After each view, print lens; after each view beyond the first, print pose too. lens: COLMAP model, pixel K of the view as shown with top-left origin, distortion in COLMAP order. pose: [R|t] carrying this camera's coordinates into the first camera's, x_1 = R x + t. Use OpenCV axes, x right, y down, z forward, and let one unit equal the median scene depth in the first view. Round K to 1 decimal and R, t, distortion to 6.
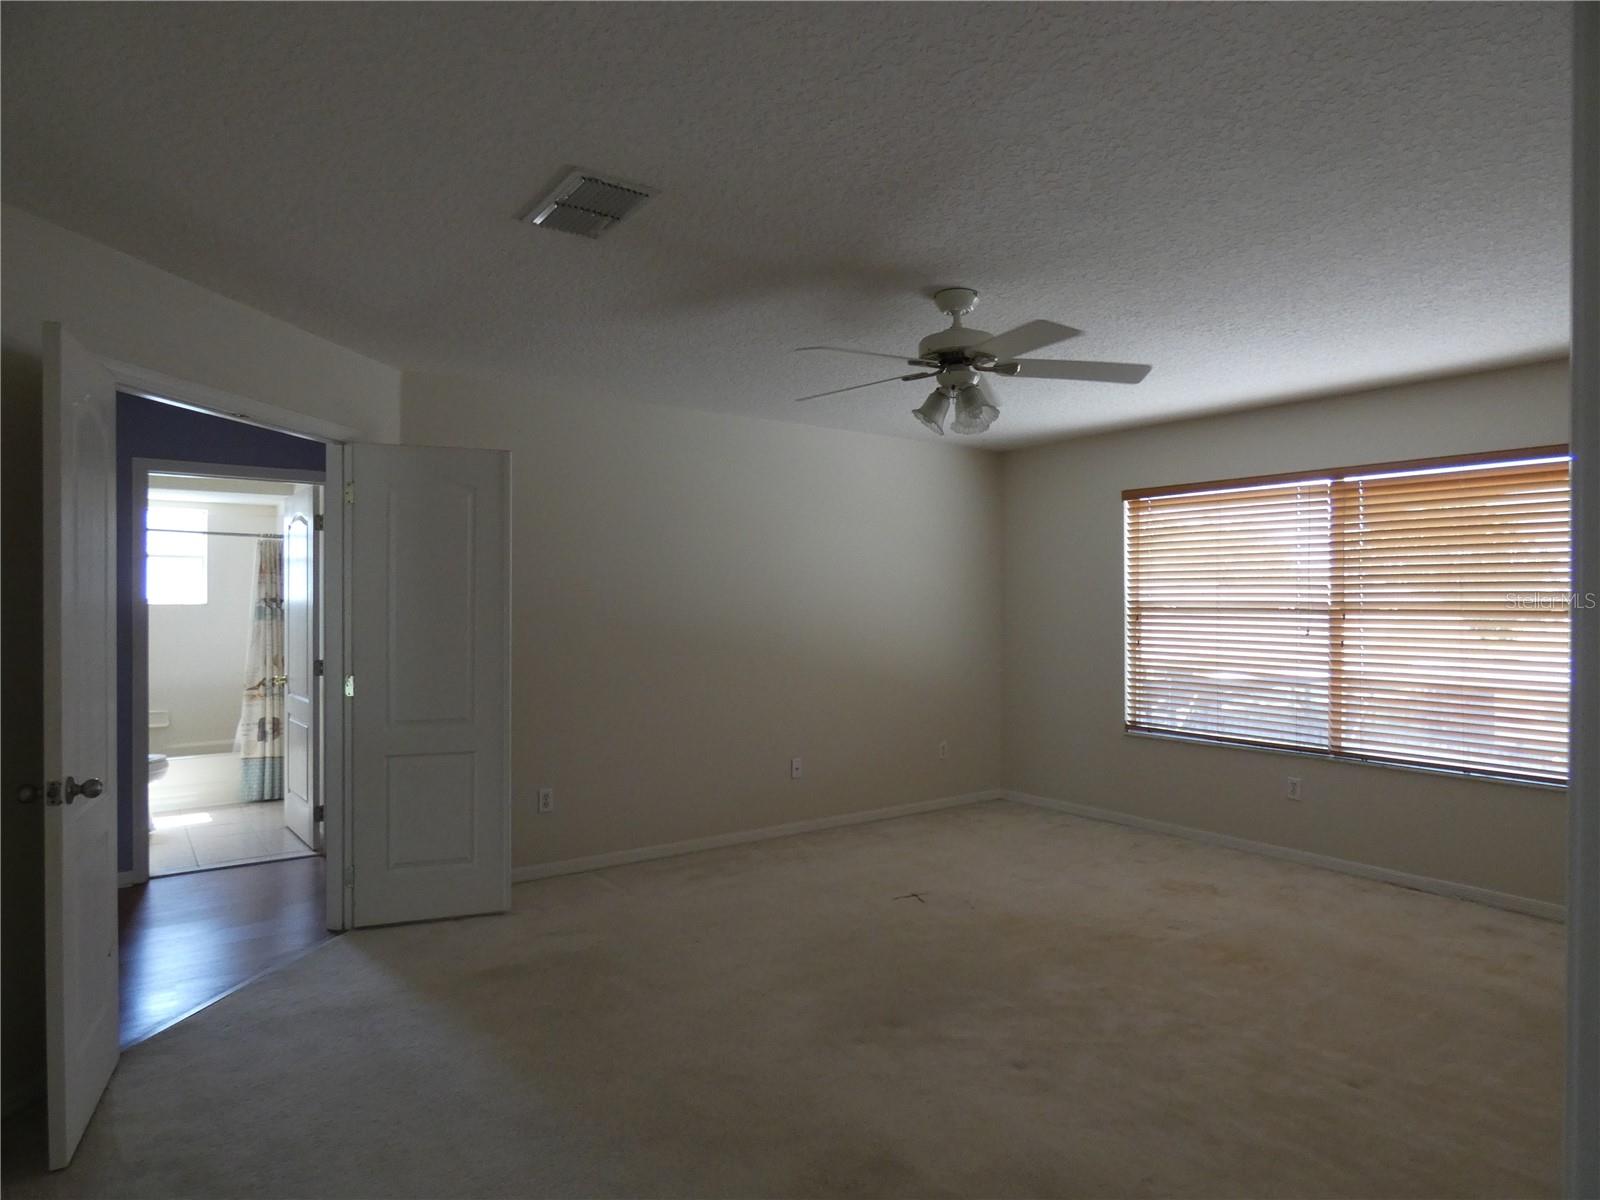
lens RADIAL K [[932.7, 0, 783.1], [0, 932.7, 609.2], [0, 0, 1]] dist [0.005749, 0.000578]
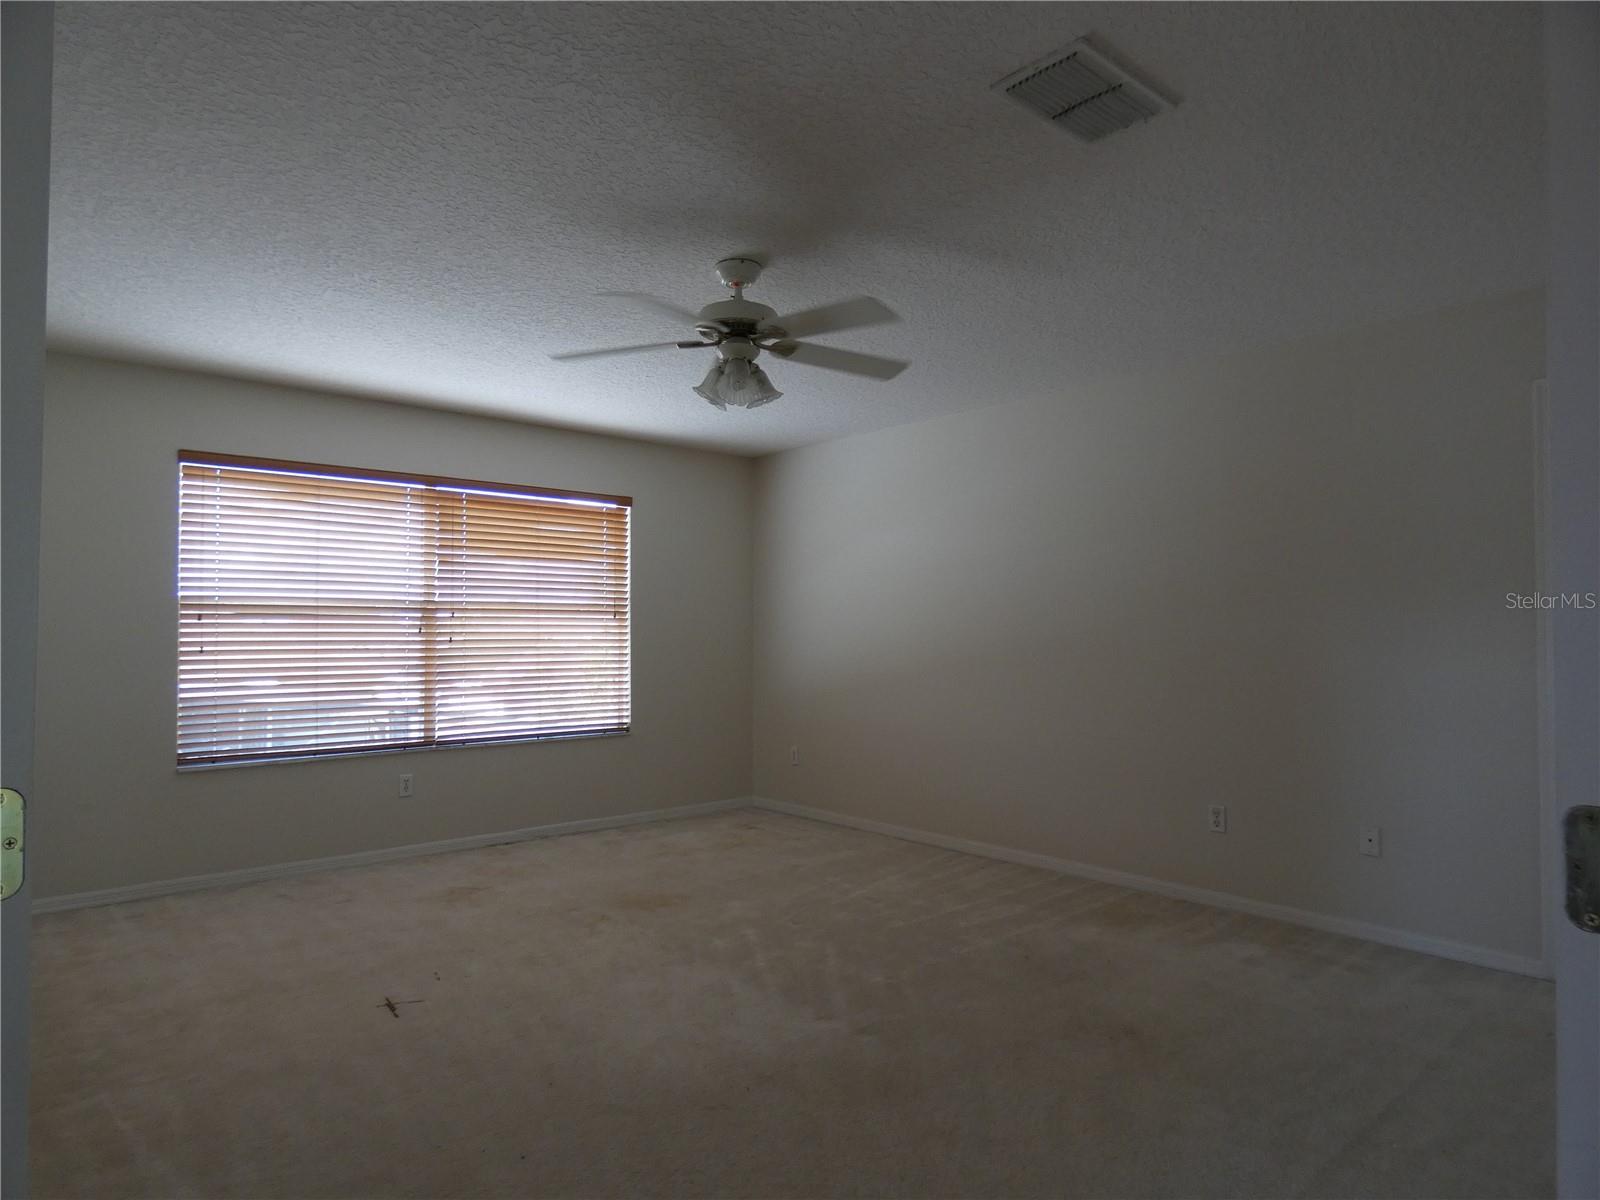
lens RADIAL K [[932.7, 0, 782.7], [0, 932.7, 597.4], [0, 0, 1]] dist [0.005749, 0.000578]
pose [[-0.063580, 0.010479, 0.997922, -0.492663], [-0.012257, 0.999861, -0.011280, -0.004872], [-0.997902, -0.012949, -0.063442, 0.664682]]
